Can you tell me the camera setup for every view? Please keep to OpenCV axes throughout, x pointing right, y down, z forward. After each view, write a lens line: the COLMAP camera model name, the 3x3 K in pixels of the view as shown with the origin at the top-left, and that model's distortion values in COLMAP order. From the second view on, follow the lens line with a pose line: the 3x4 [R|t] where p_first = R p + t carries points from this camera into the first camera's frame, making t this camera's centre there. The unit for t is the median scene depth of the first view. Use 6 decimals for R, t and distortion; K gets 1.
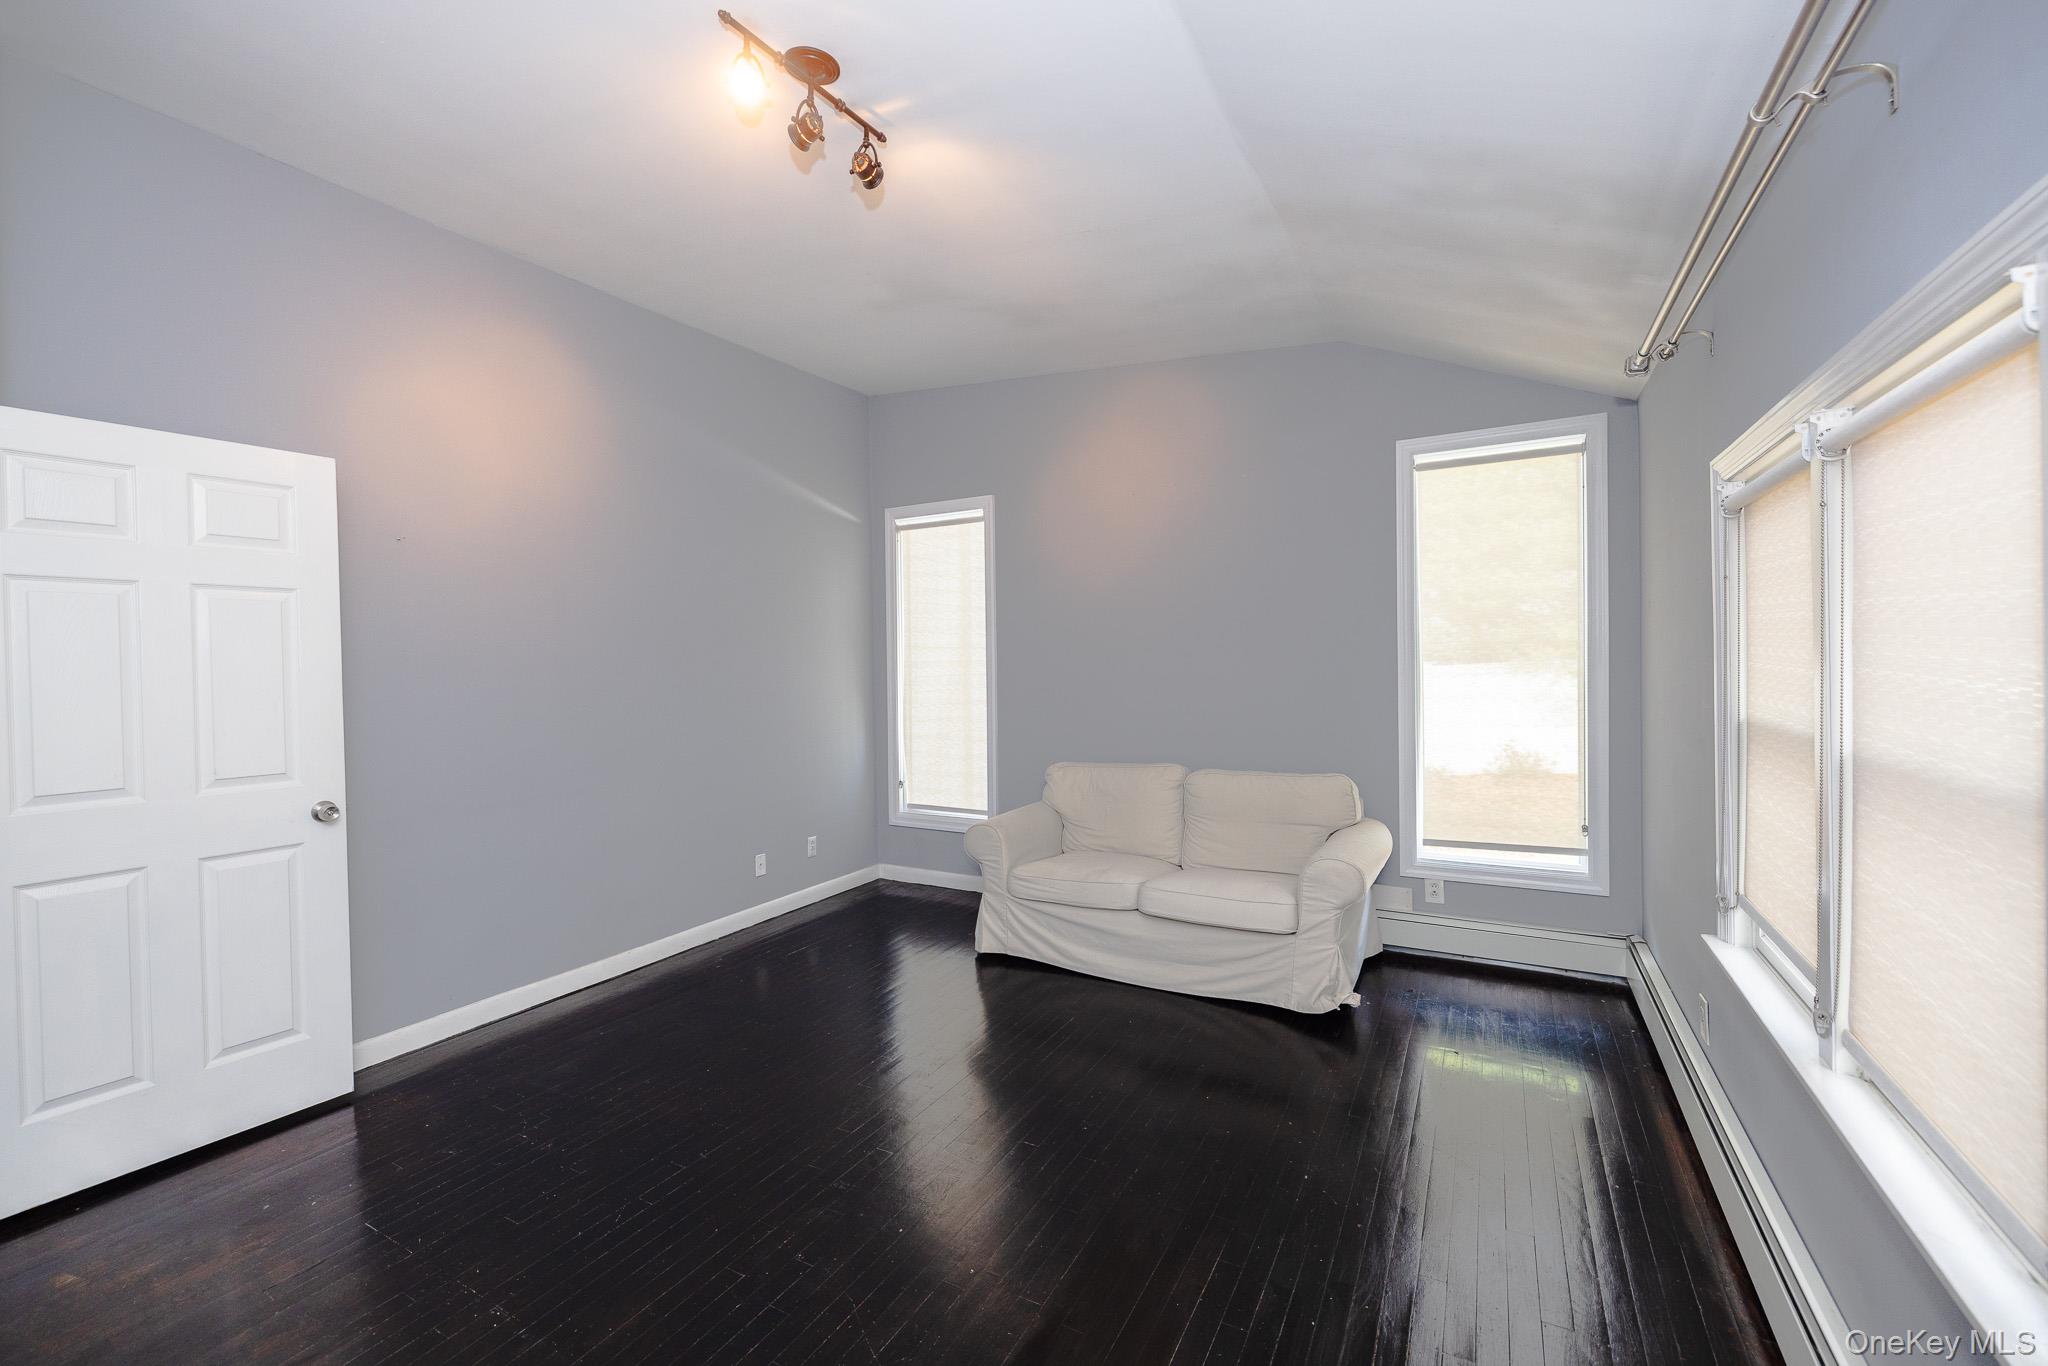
lens RADIAL K [[859.3, 0, 999.5], [0, 859.3, 670.1], [0, 0, 1]] dist [-0.000270, -0.000034]
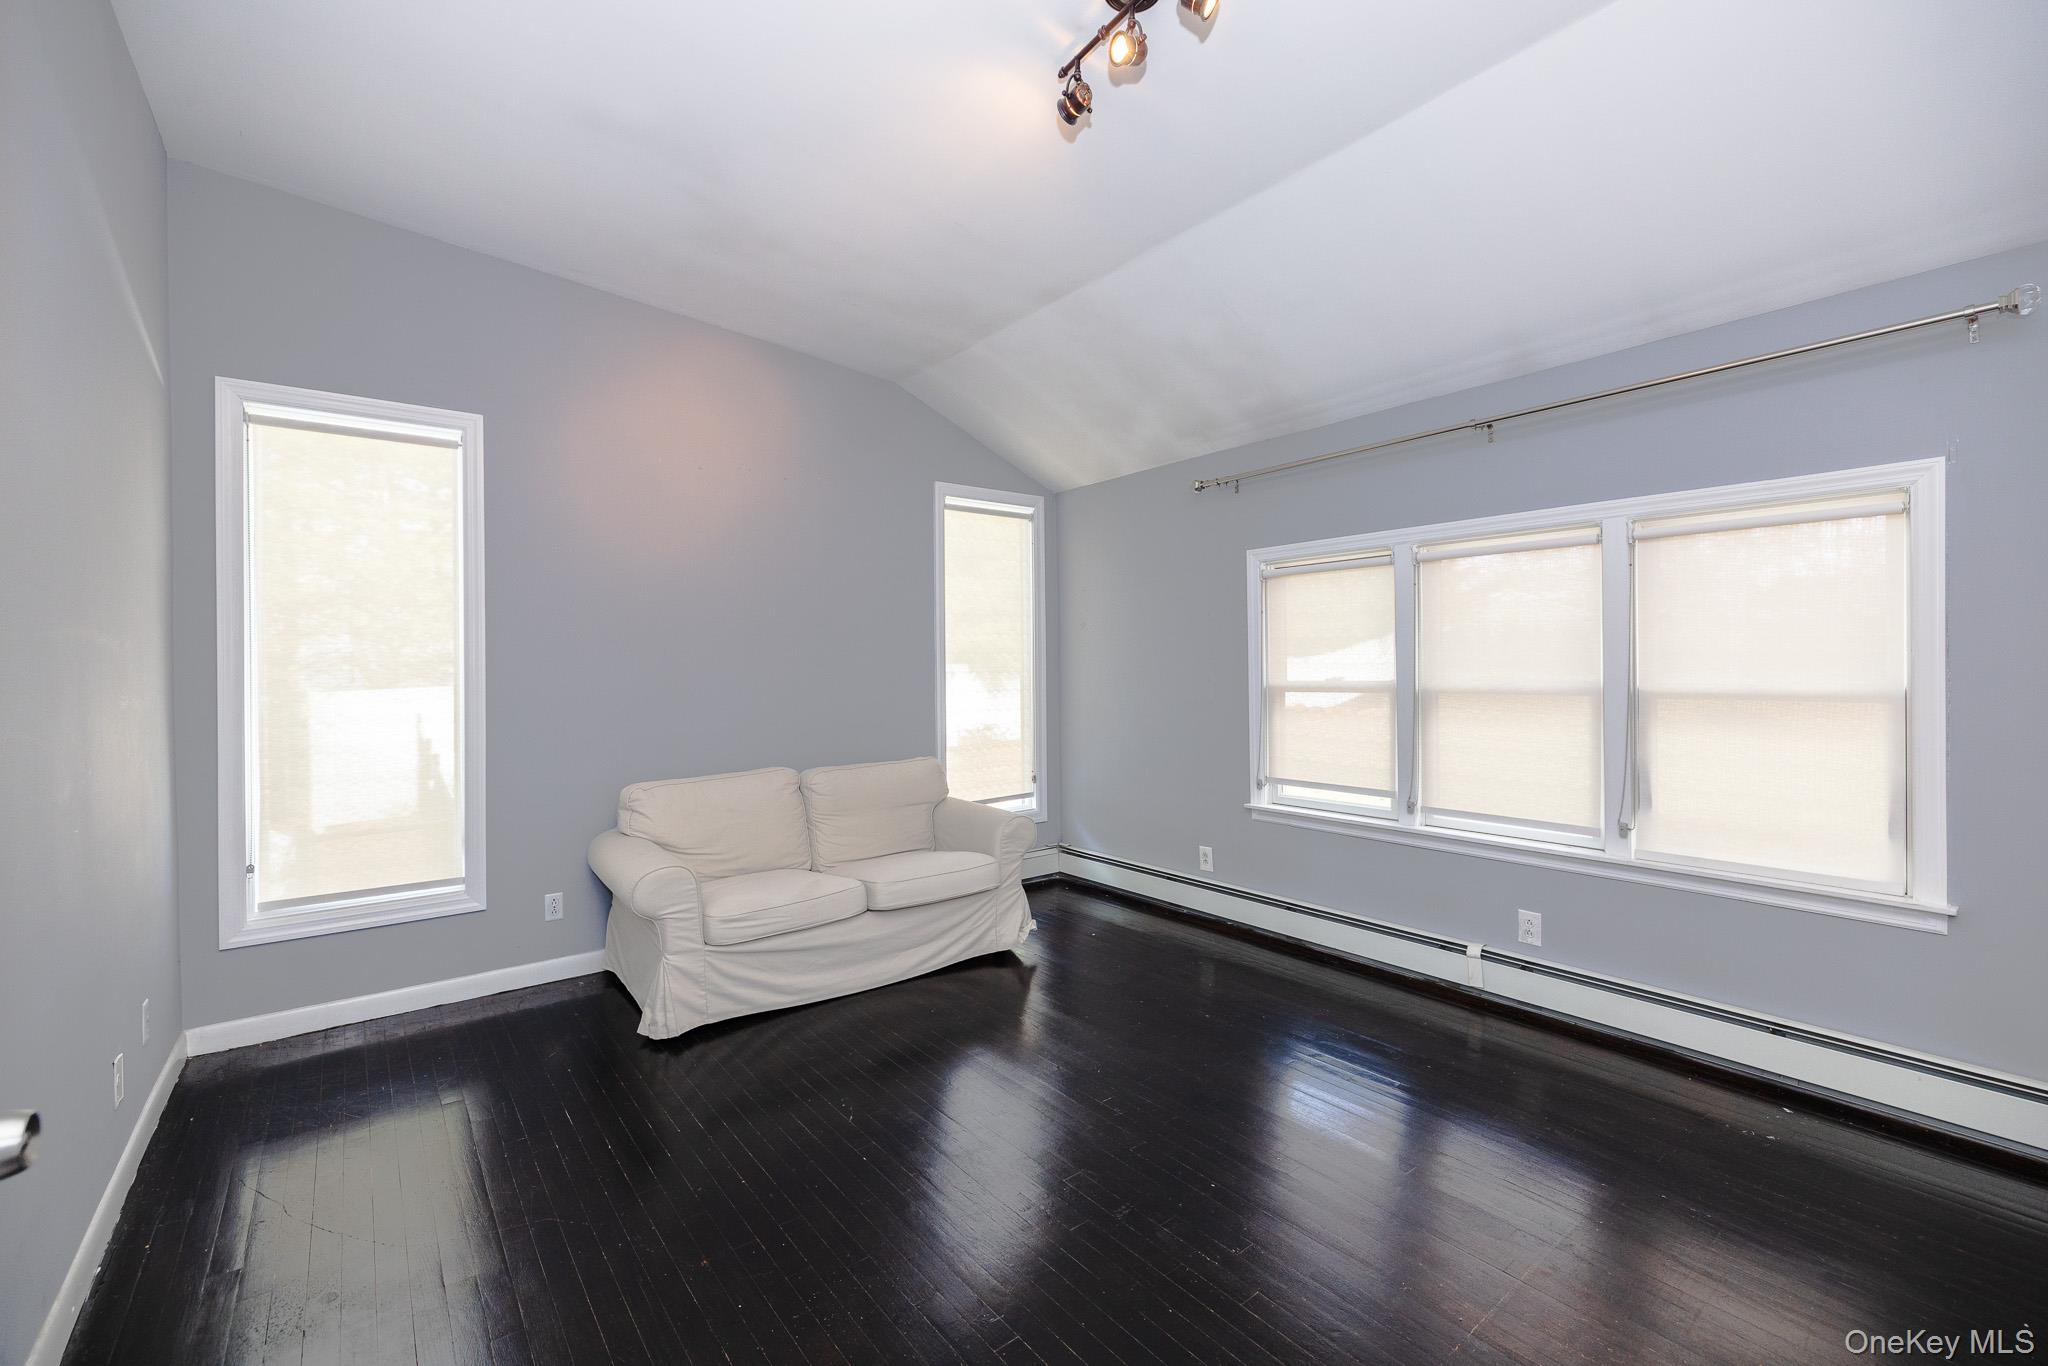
lens RADIAL K [[859.3, 0, 999.5], [0, 859.3, 670.1], [0, 0, 1]] dist [-0.000270, -0.000034]
pose [[0.368410, 0.010320, 0.929606, -0.644278], [0.012325, 0.999796, -0.015984, 0.023520], [-0.929582, 0.017346, 0.368208, 0.468990]]
